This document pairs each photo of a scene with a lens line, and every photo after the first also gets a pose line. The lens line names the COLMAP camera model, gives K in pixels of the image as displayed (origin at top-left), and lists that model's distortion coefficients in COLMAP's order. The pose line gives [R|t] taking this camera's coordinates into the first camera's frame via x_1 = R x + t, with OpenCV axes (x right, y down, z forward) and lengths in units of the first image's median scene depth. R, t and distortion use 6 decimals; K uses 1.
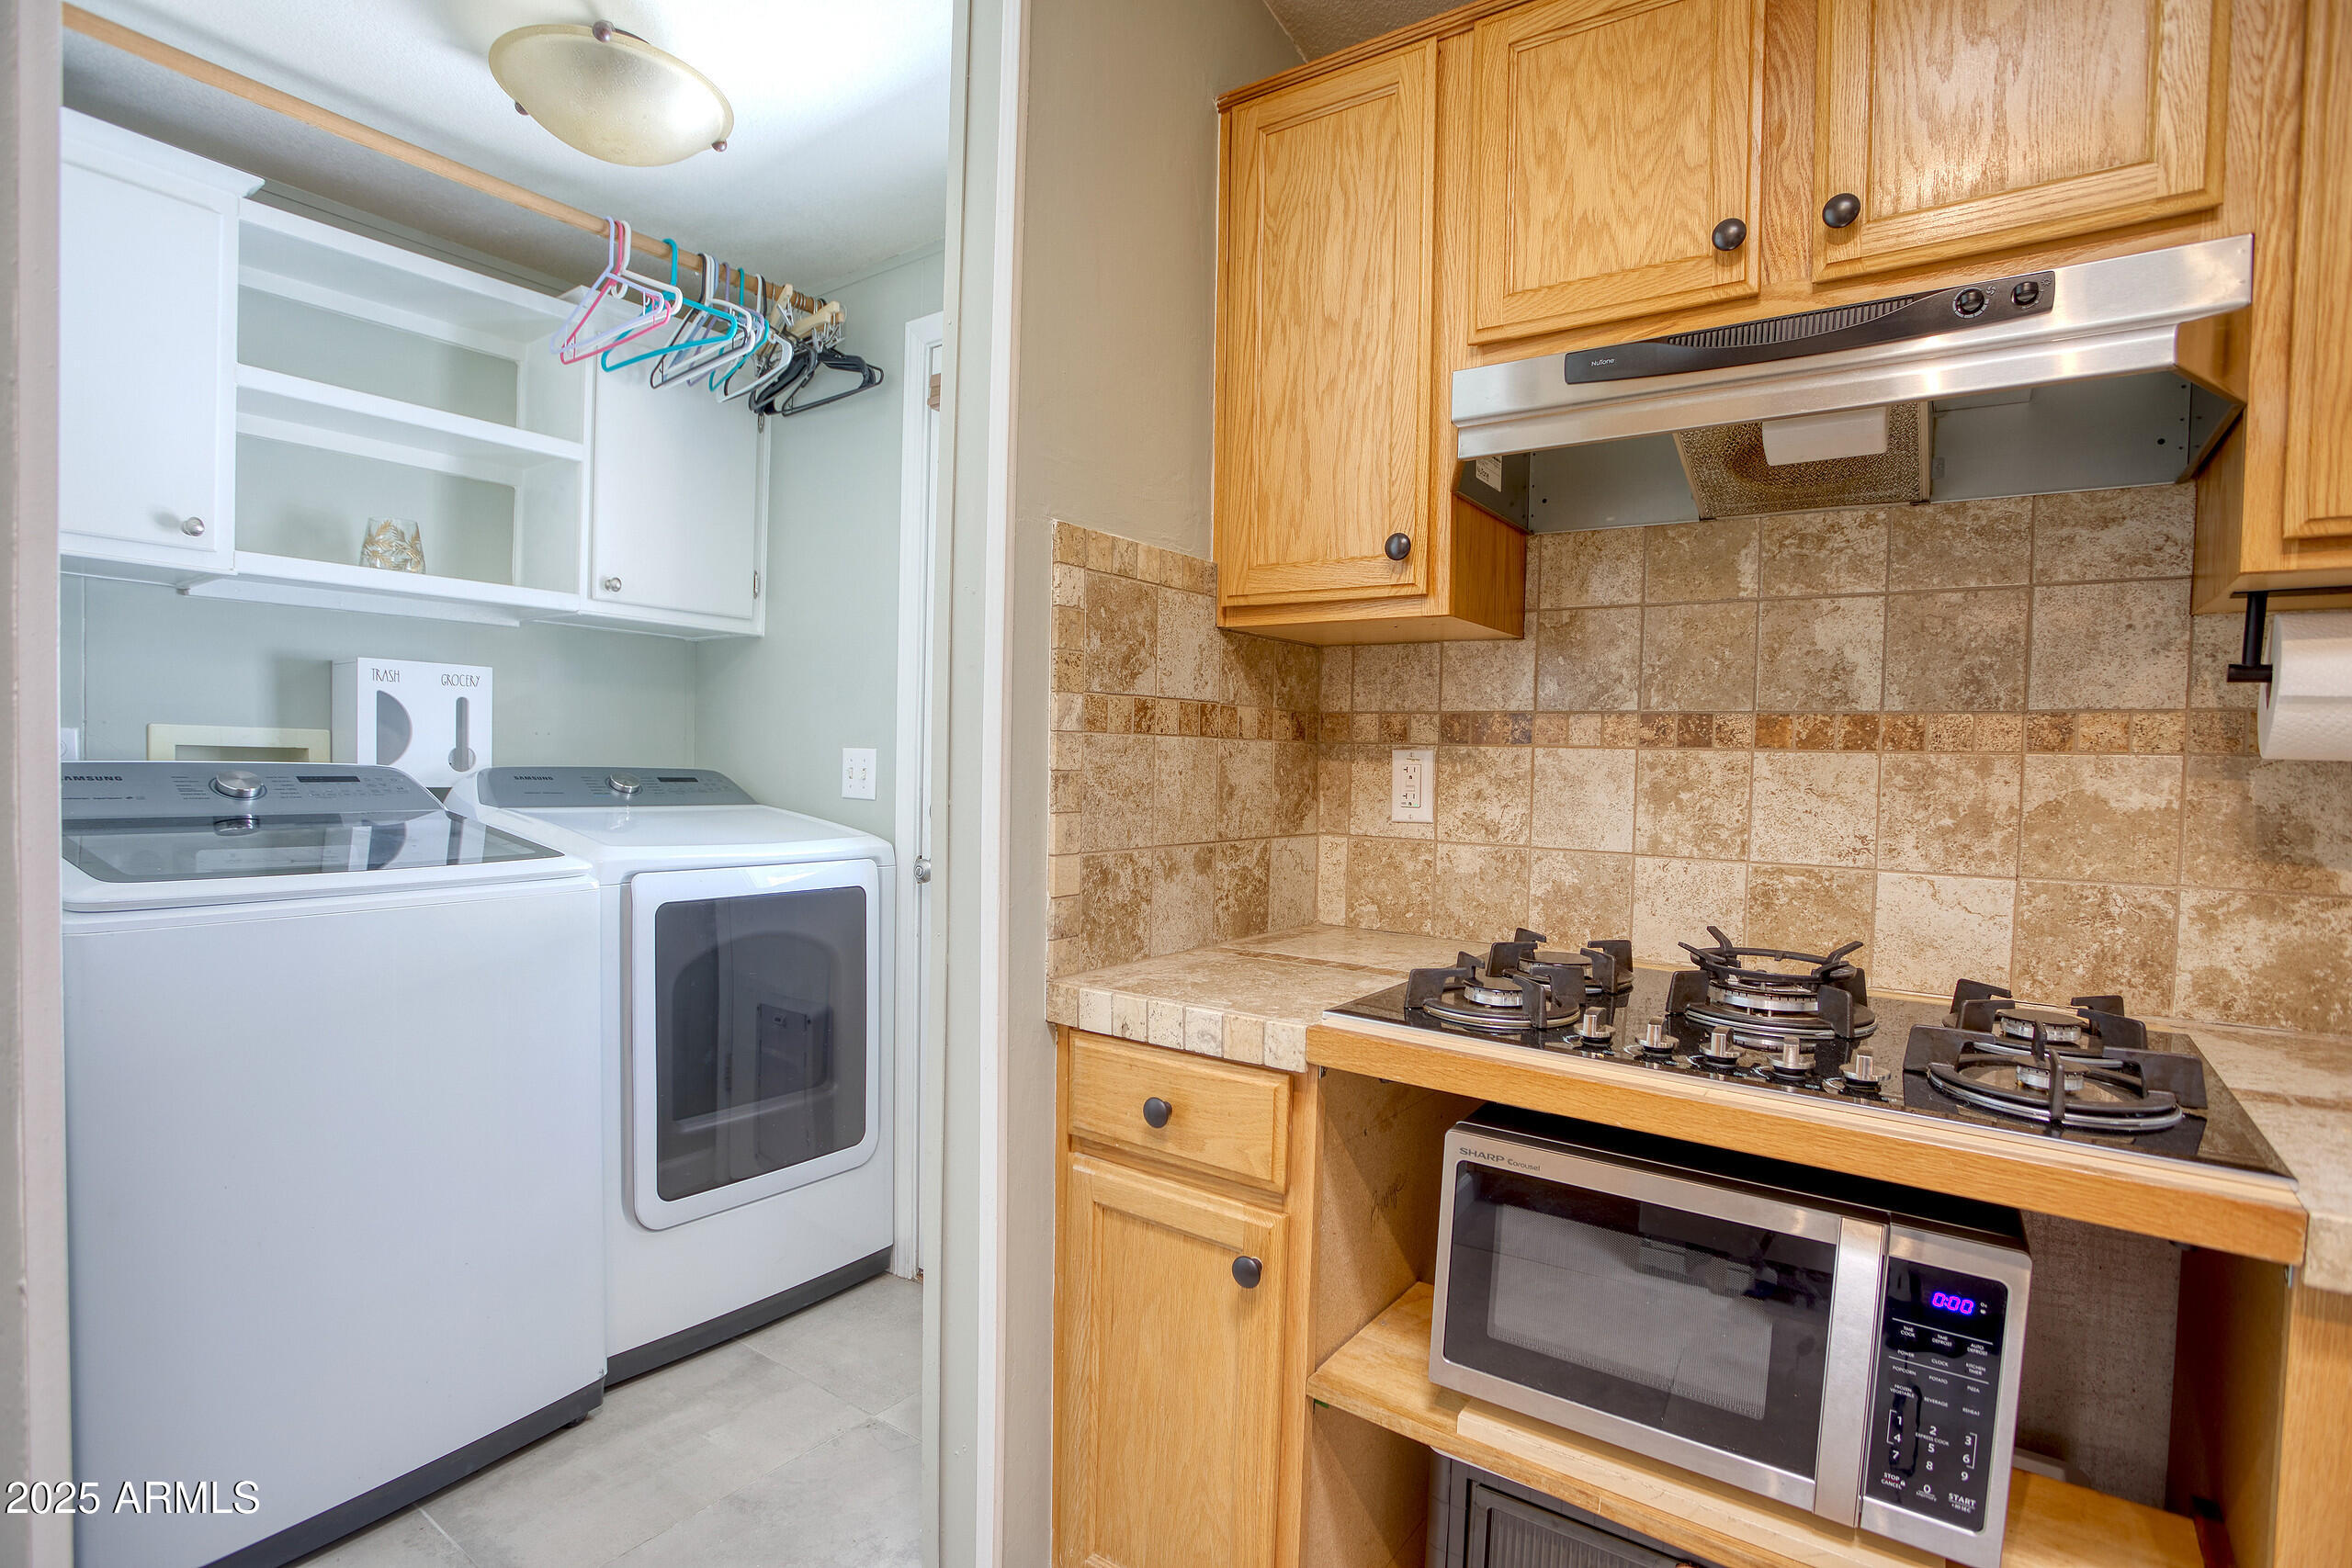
lens RADIAL K [[1147.3, 0, 1176.0], [0, 1147.3, 784.0], [0, 0, 1]] dist [-0.066921, 0.019508]
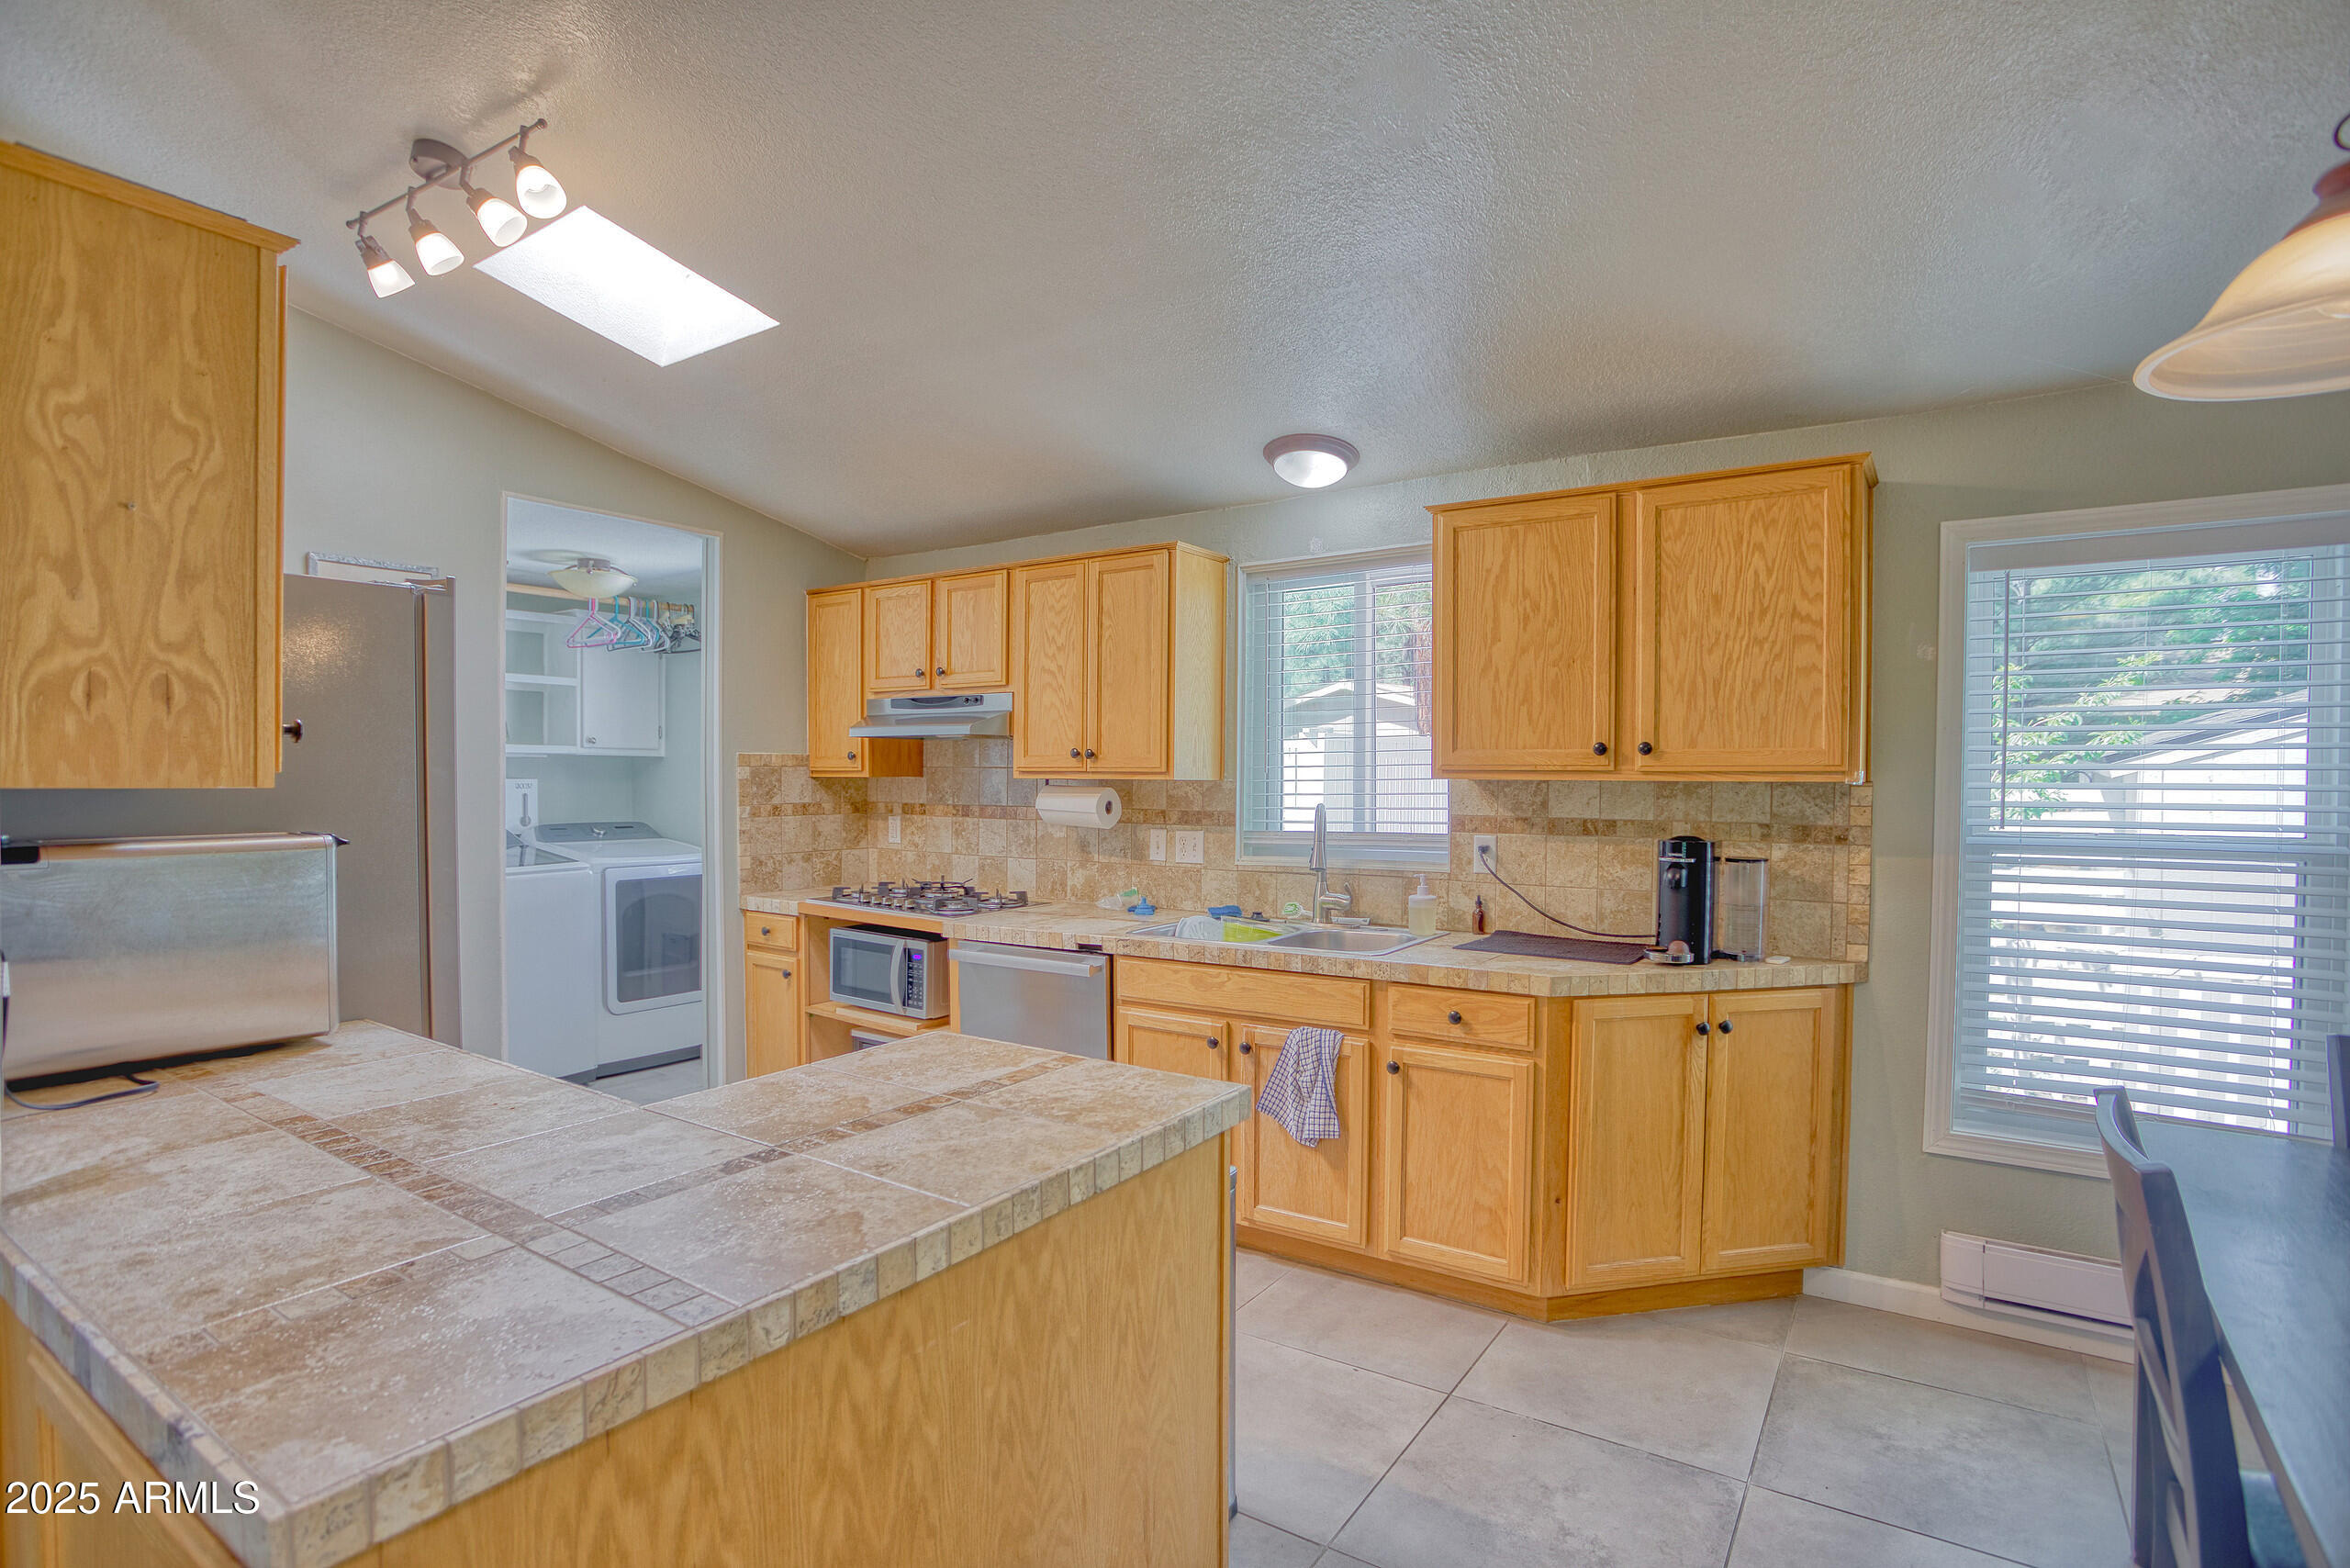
lens RADIAL K [[1146.5, 0, 1175.0], [0, 1146.5, 784.0], [0, 0, 1]] dist [-0.066921, 0.019508]
pose [[0.999198, -0.018113, 0.035710, 0.862409], [0.018432, 0.999793, -0.008609, -0.078676], [-0.035547, 0.009260, 0.999325, -1.918454]]
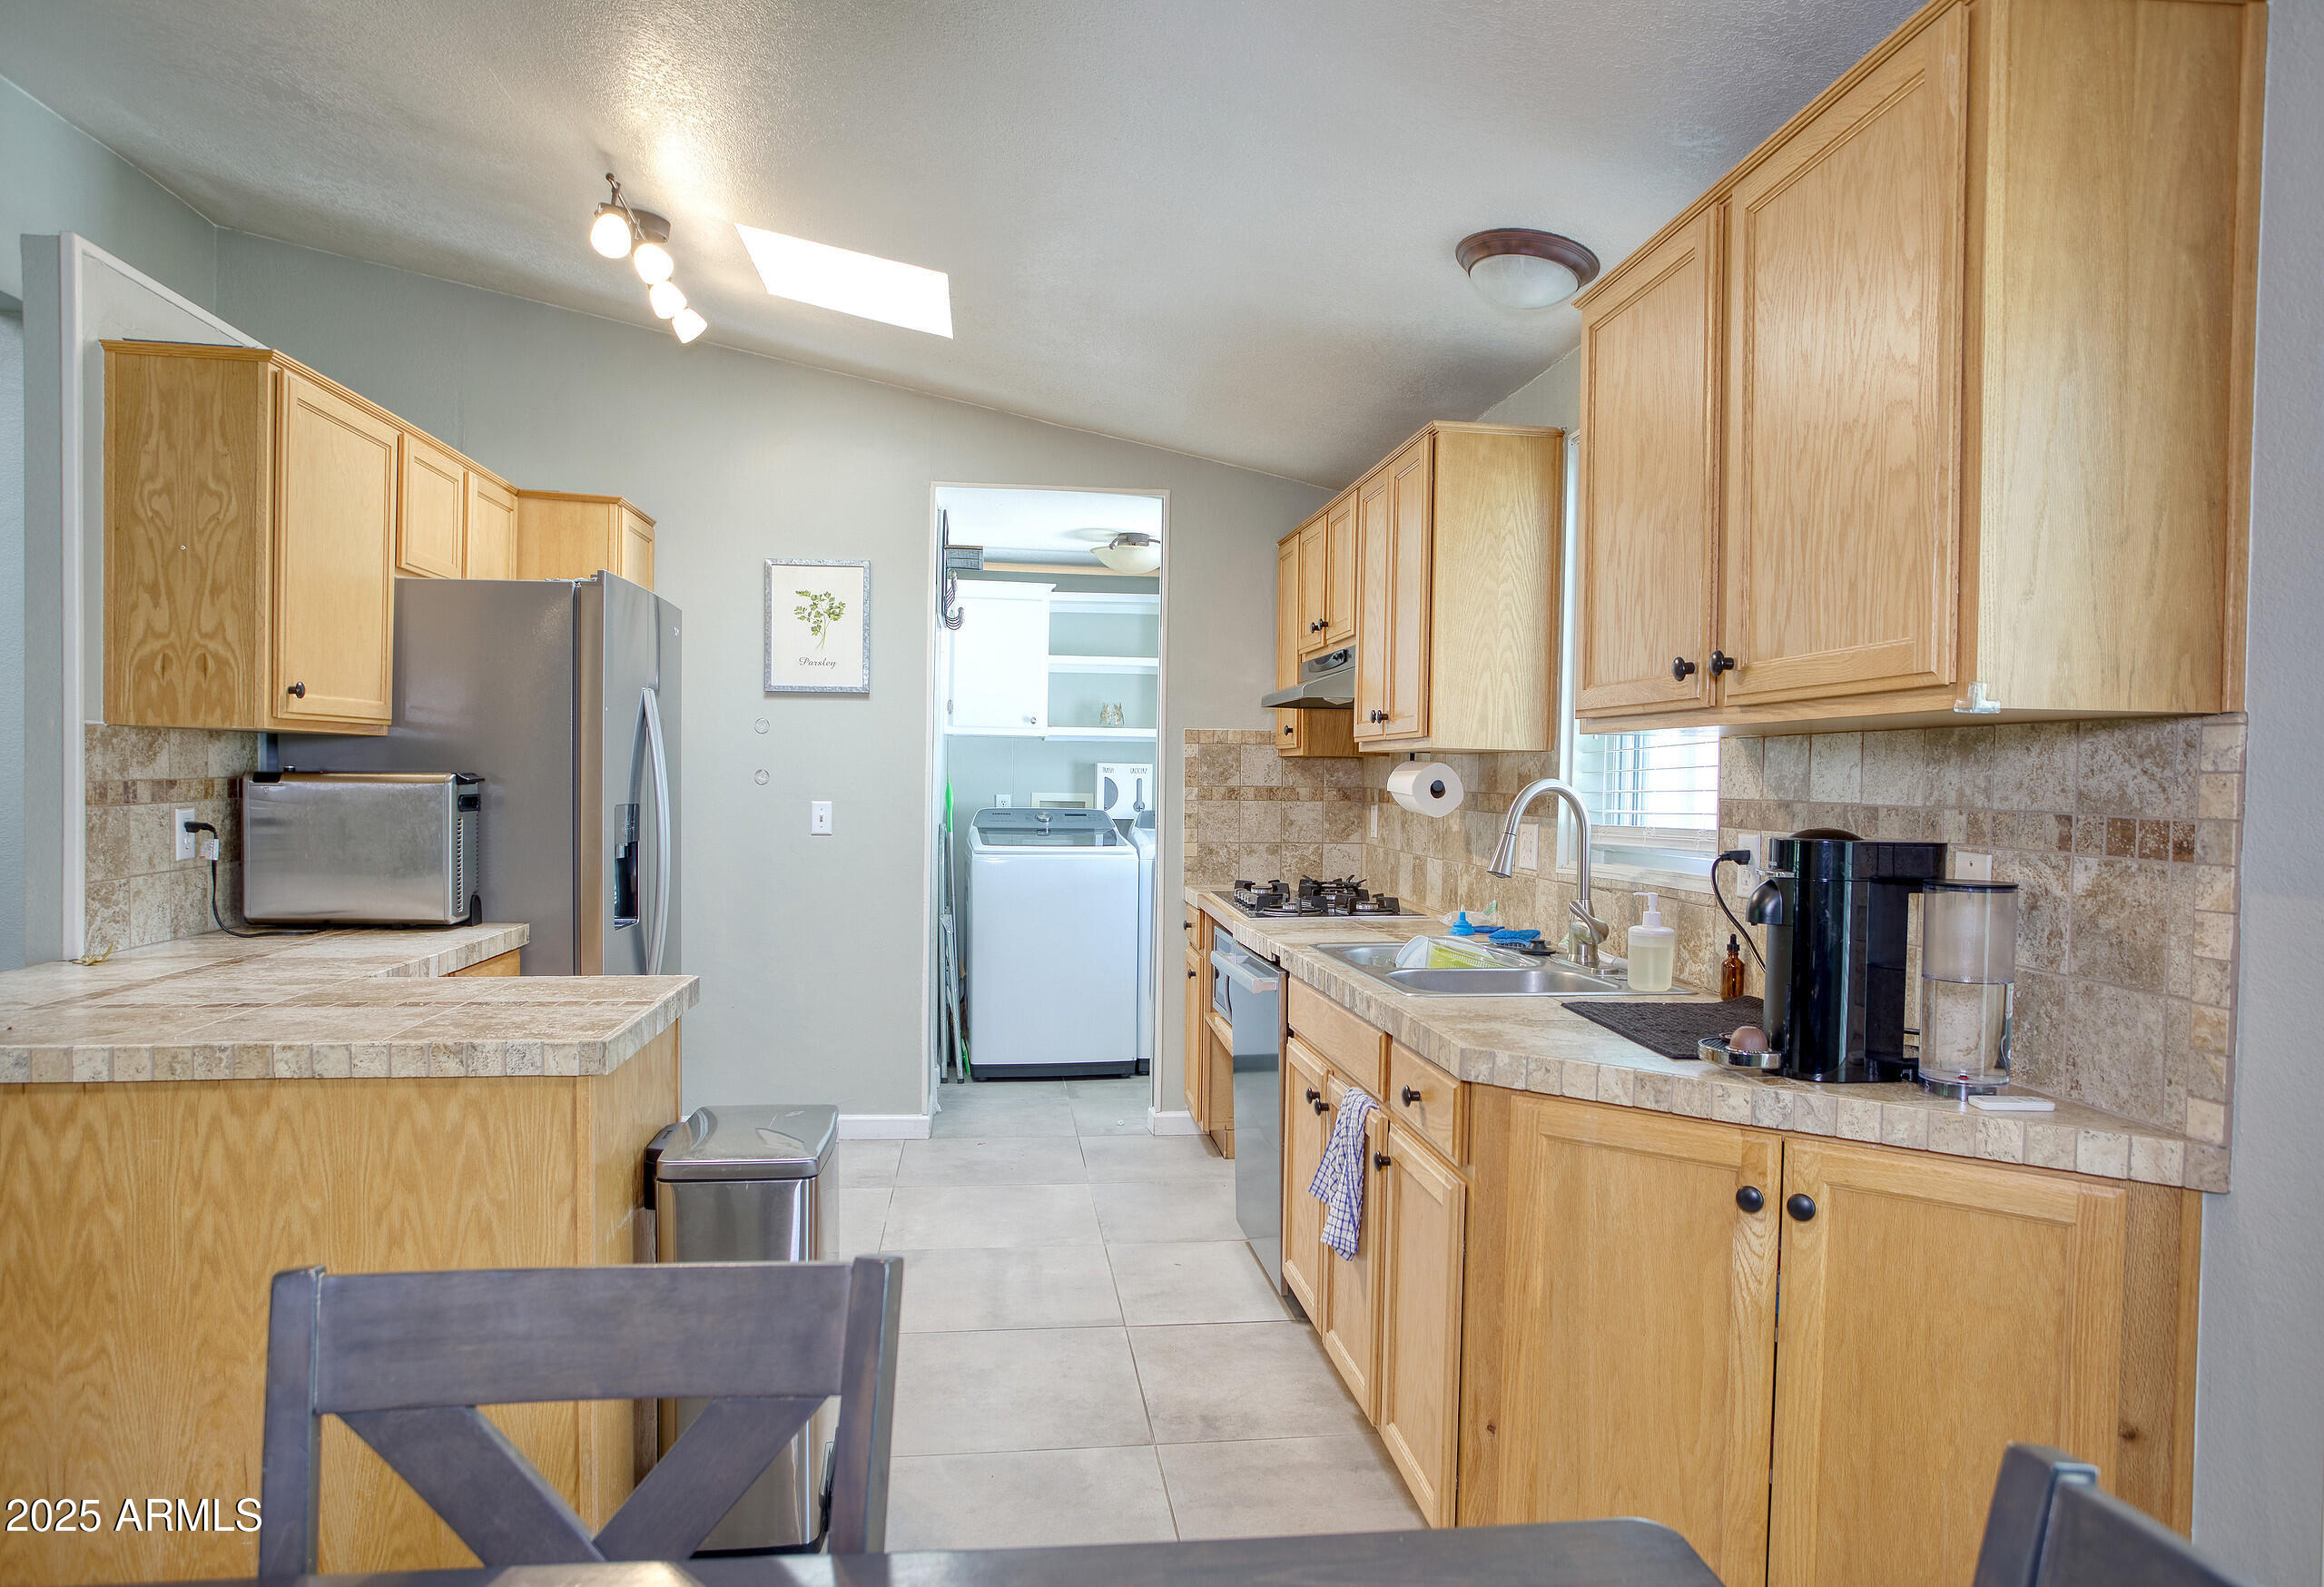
lens RADIAL K [[1445.5, 0, 1200.1], [0, 1445.5, 787.5], [0, 0, 1]] dist [-0.067267, 0.045399]
pose [[0.692895, -0.006678, -0.721008, 2.223364], [-0.012584, 0.999693, -0.021352, -0.000032], [0.720929, 0.023868, 0.692598, -1.324609]]
